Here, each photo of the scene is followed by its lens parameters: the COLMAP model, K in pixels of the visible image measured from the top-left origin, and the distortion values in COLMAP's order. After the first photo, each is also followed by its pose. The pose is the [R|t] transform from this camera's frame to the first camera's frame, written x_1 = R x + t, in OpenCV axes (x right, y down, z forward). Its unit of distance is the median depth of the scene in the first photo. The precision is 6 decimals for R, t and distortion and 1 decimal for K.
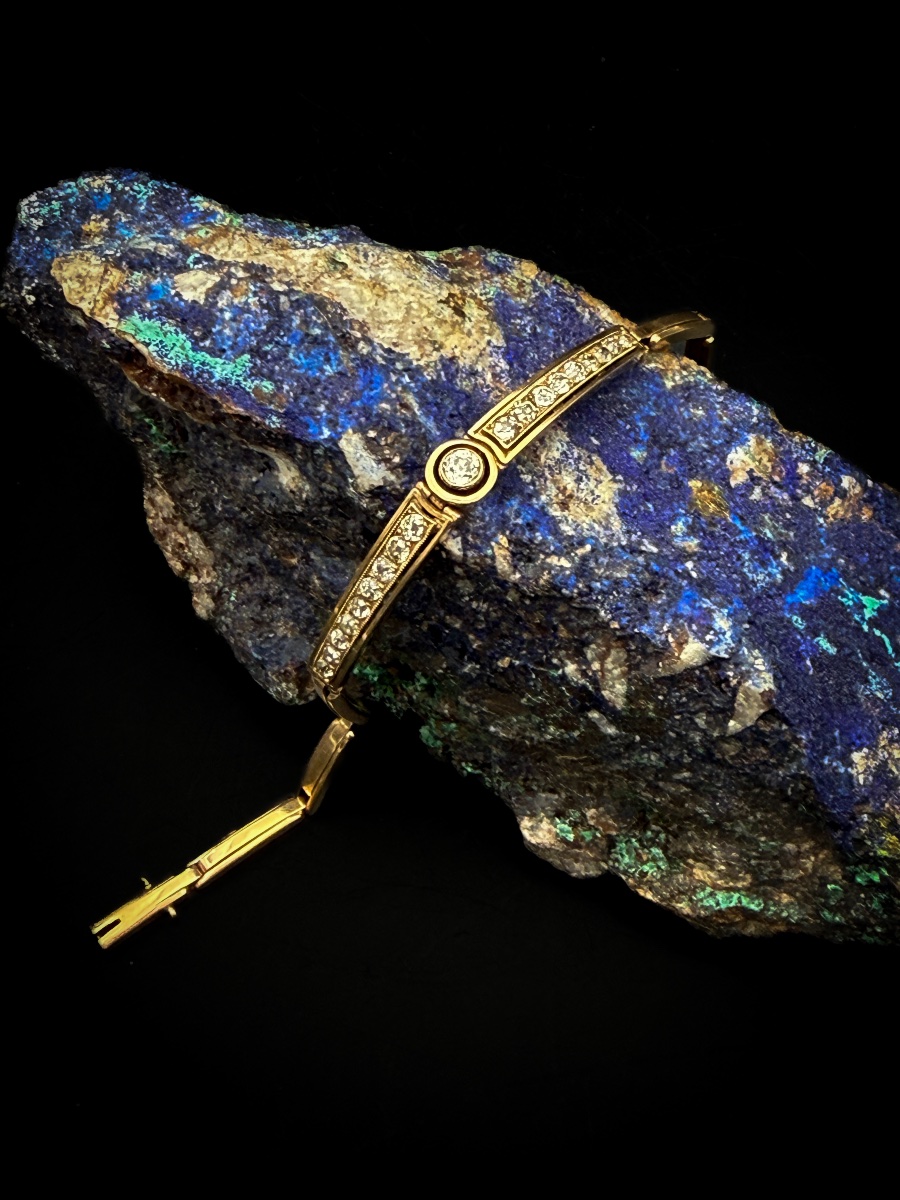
lens RADIAL K [[2213.3, 0, 450.0], [0, 2213.3, 600.0], [0, 0, 1]] dist [-0.140031, 1.112926]
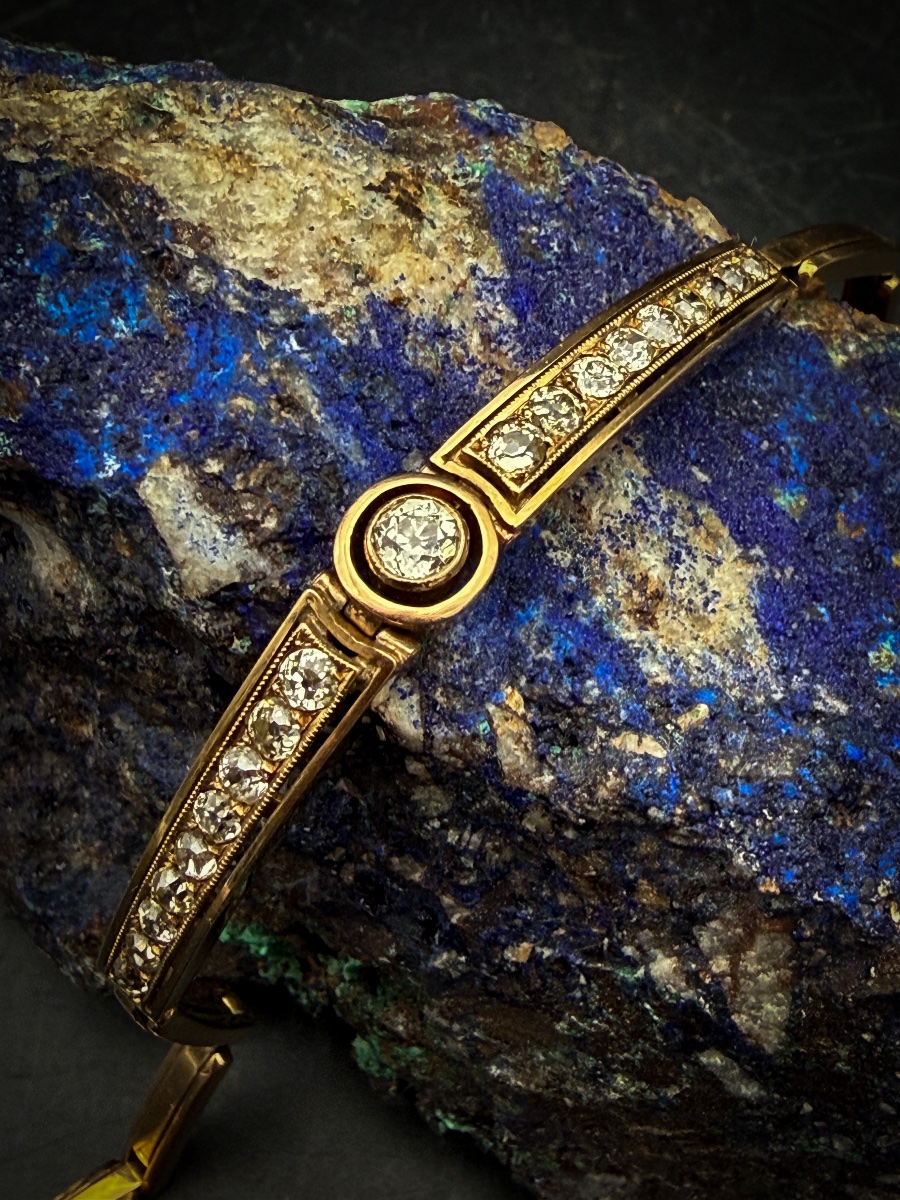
lens RADIAL K [[2213.3, 0, 450.0], [0, 2213.3, 600.0], [0, 0, 1]] dist [-0.140031, 1.112926]
pose [[0.999812, -0.018348, 0.006219, 0.008475], [0.018491, 0.999550, -0.023633, -0.035448], [-0.005782, 0.023744, 0.999701, 0.534652]]
